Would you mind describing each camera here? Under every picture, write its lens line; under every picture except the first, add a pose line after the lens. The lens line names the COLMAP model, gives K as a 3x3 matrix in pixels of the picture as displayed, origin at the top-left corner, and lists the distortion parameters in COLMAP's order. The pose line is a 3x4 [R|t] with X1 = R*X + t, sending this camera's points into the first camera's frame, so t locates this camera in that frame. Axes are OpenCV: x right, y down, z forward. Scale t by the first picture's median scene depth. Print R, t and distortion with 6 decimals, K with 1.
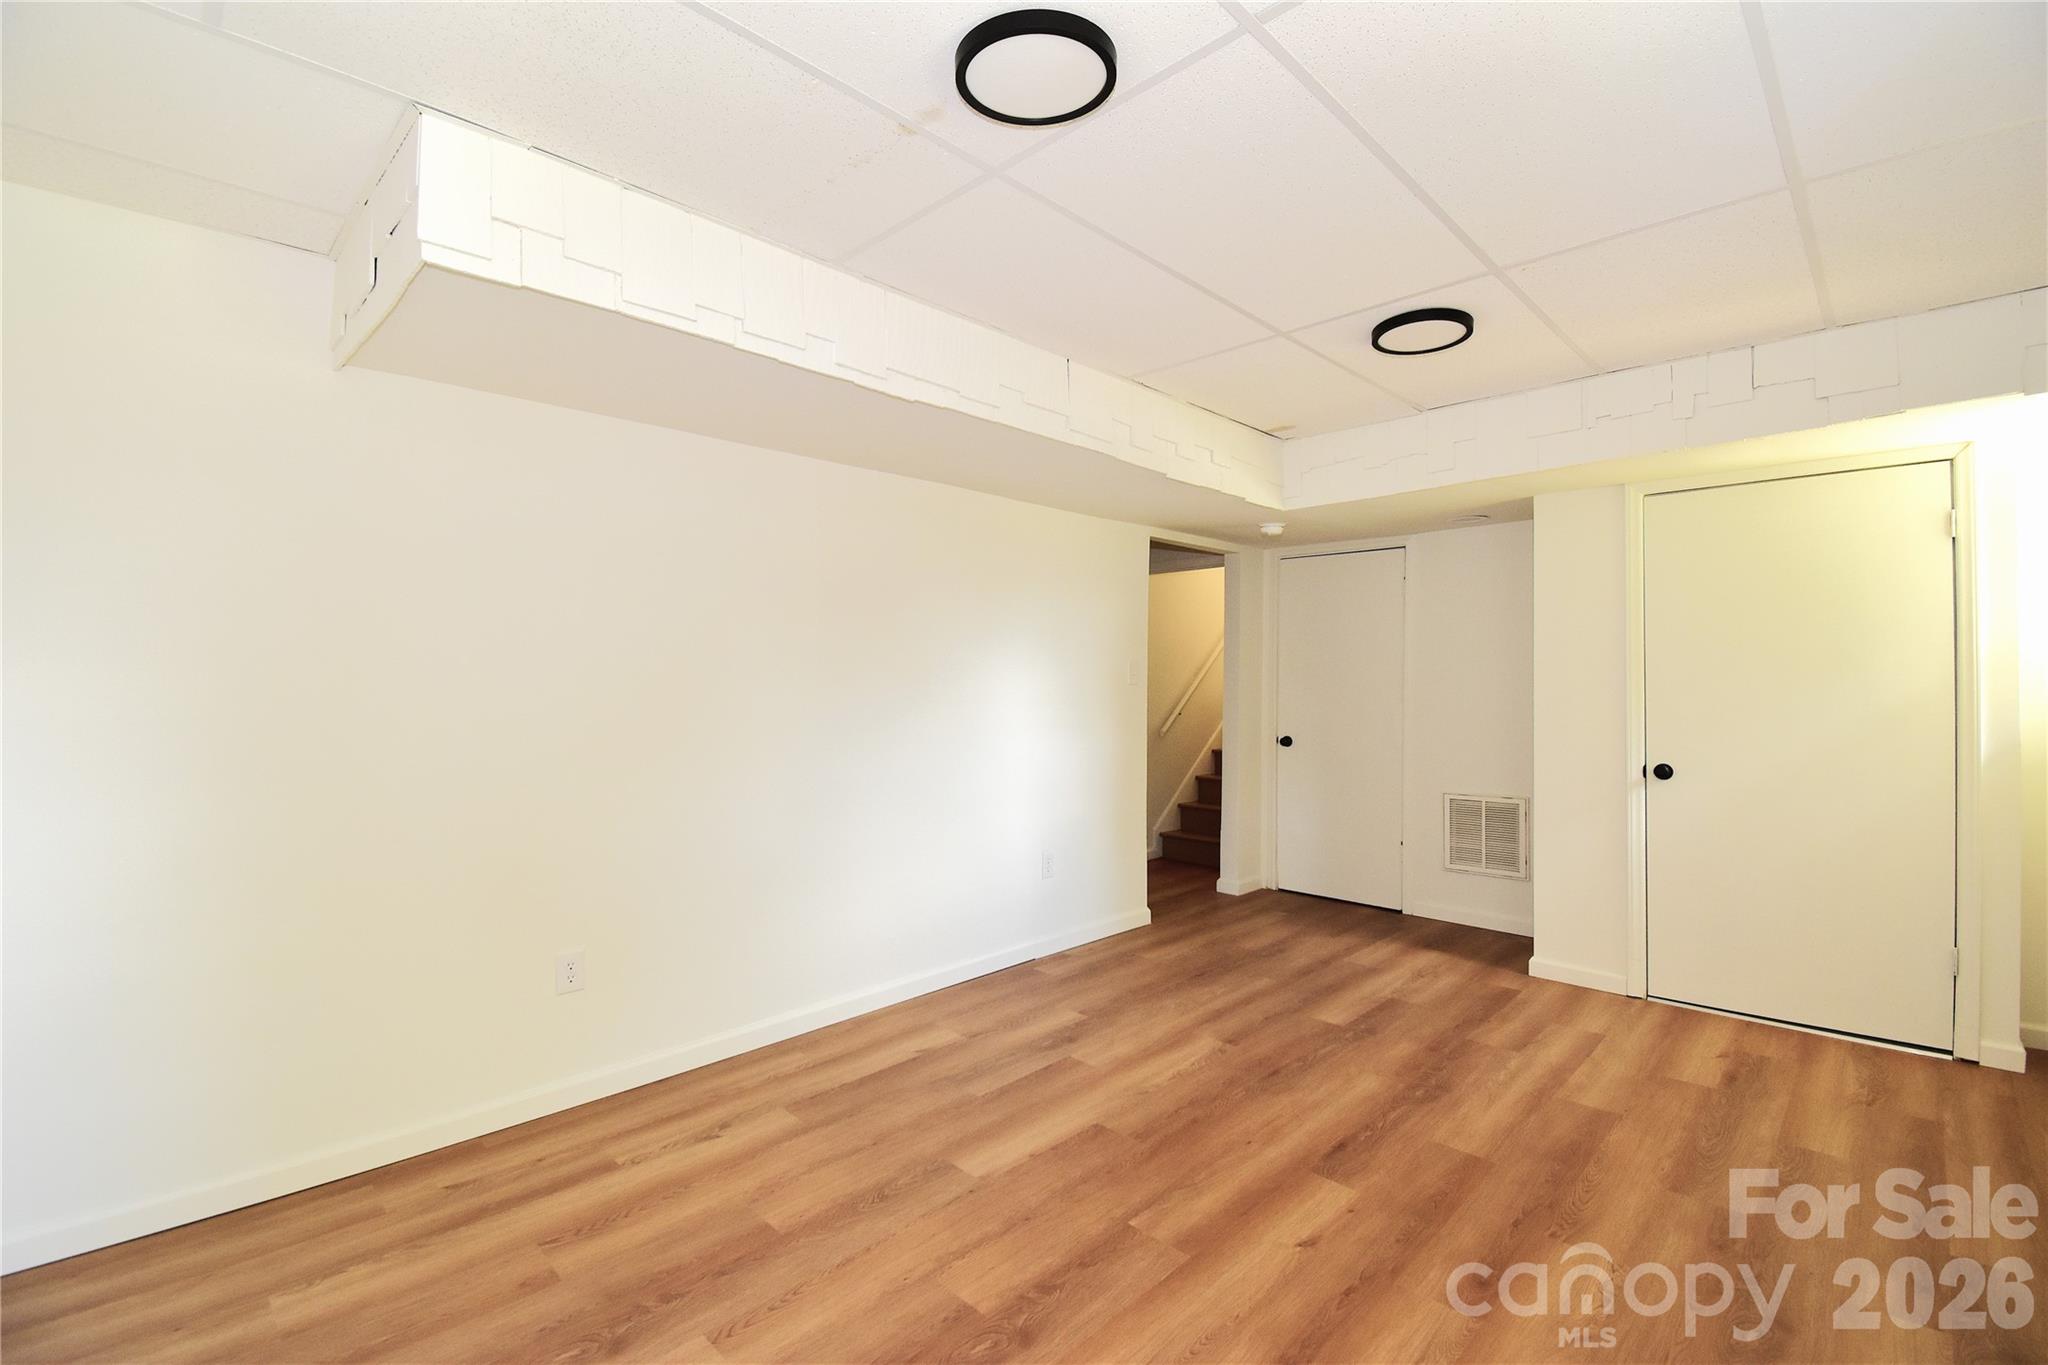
lens RADIAL K [[951.2, 0, 1024.0], [0, 951.2, 682.5], [0, 0, 1]] dist [0.016290, -0.030193]
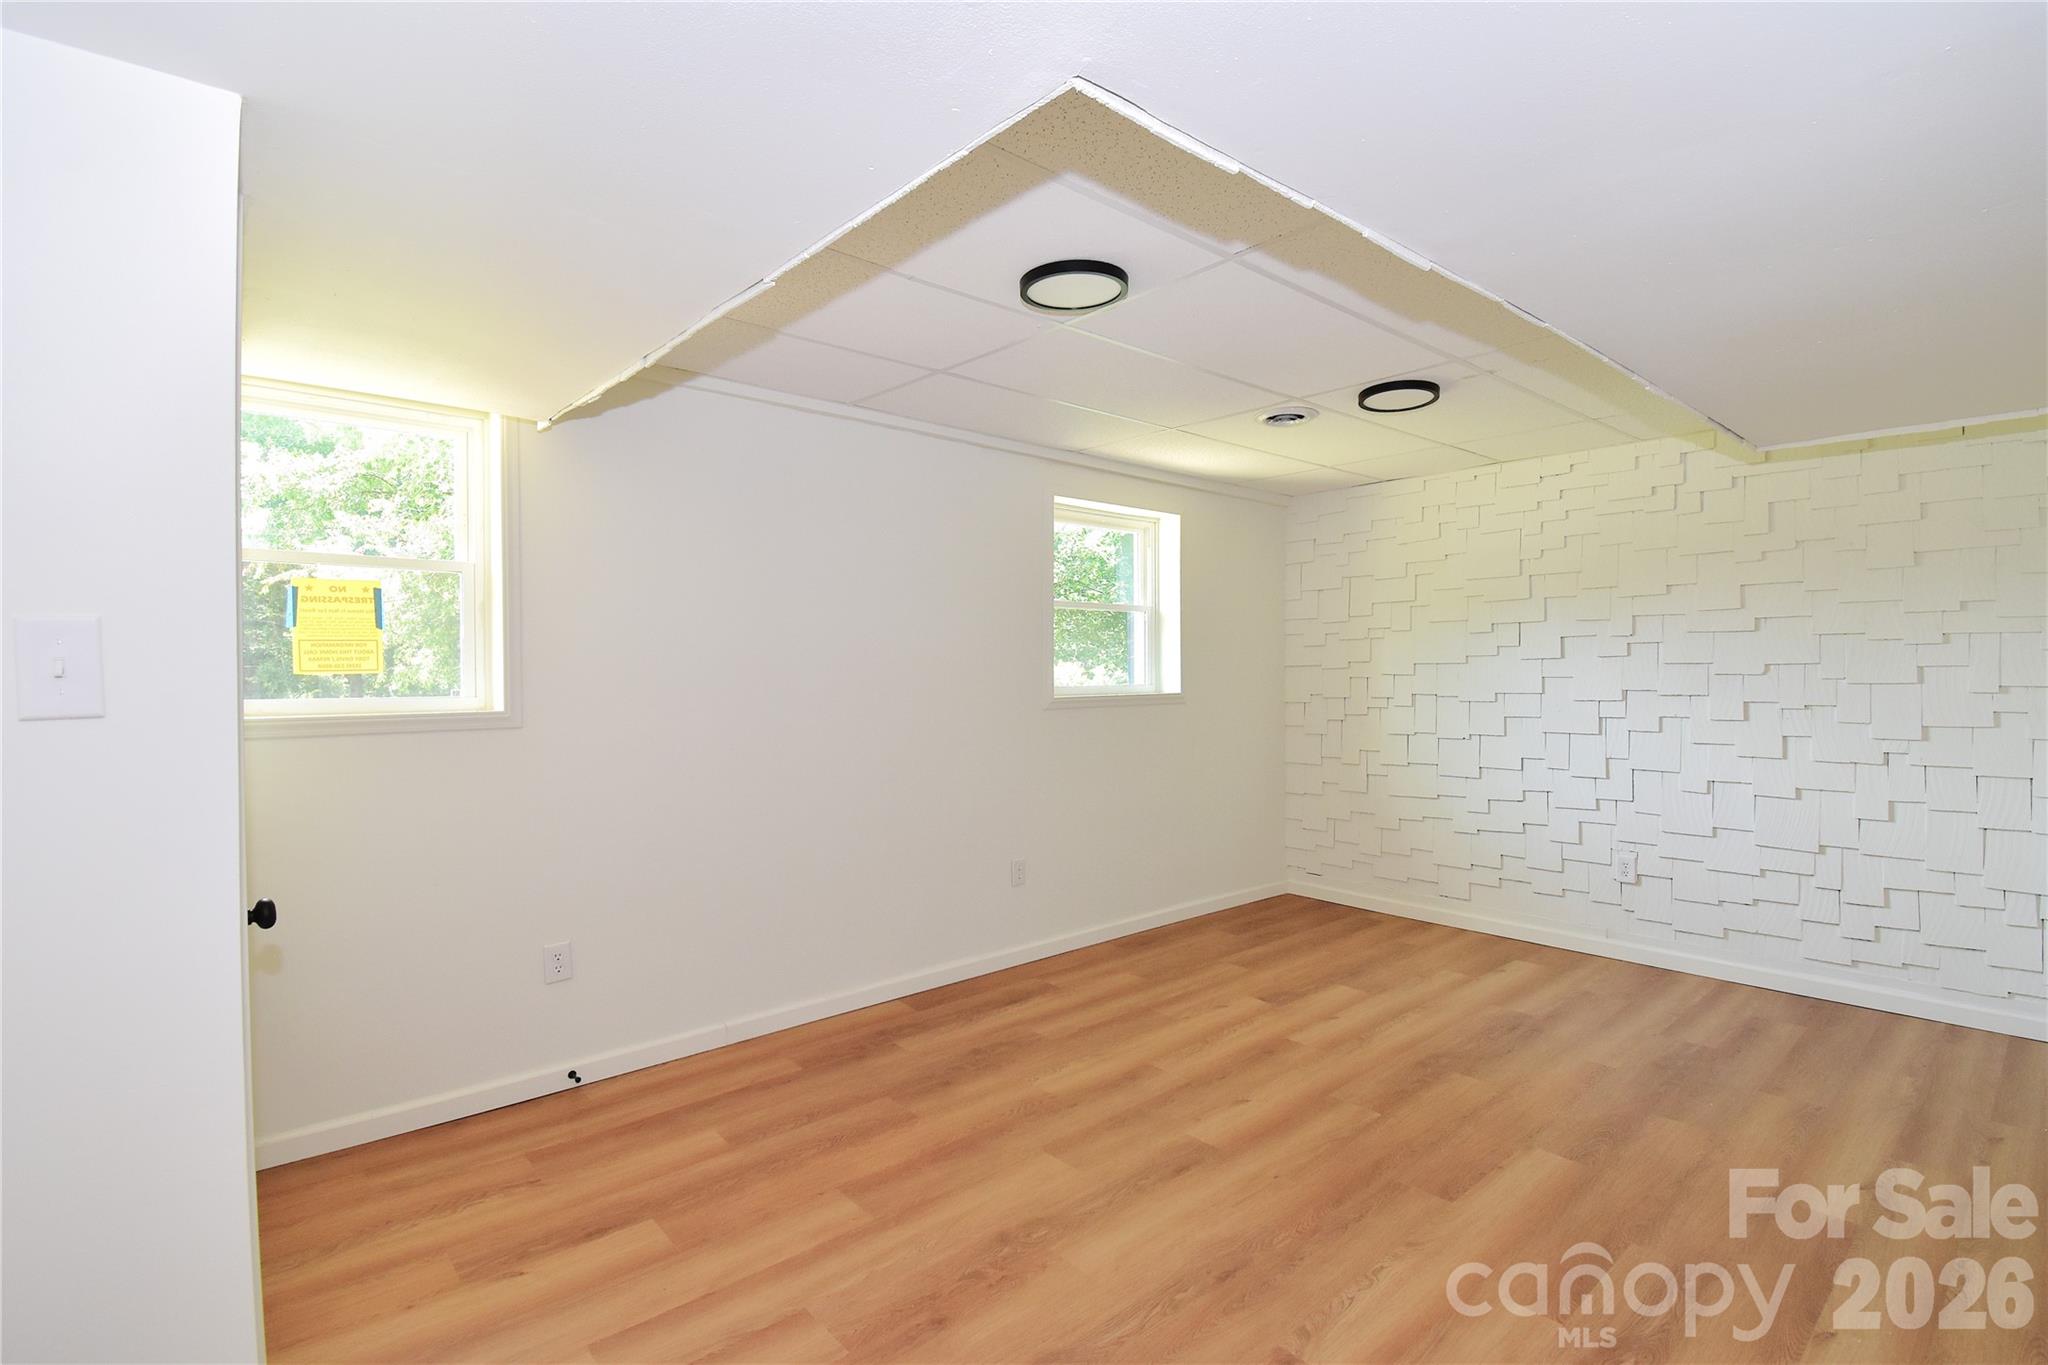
lens RADIAL K [[951.2, 0, 1024.0], [0, 951.2, 682.5], [0, 0, 1]] dist [0.016290, -0.030193]
pose [[-0.996590, -0.000135, 0.082512, 0.427001], [0.001339, 0.999841, 0.017806, -0.026703], [-0.082501, 0.017856, -0.996431, 2.047979]]
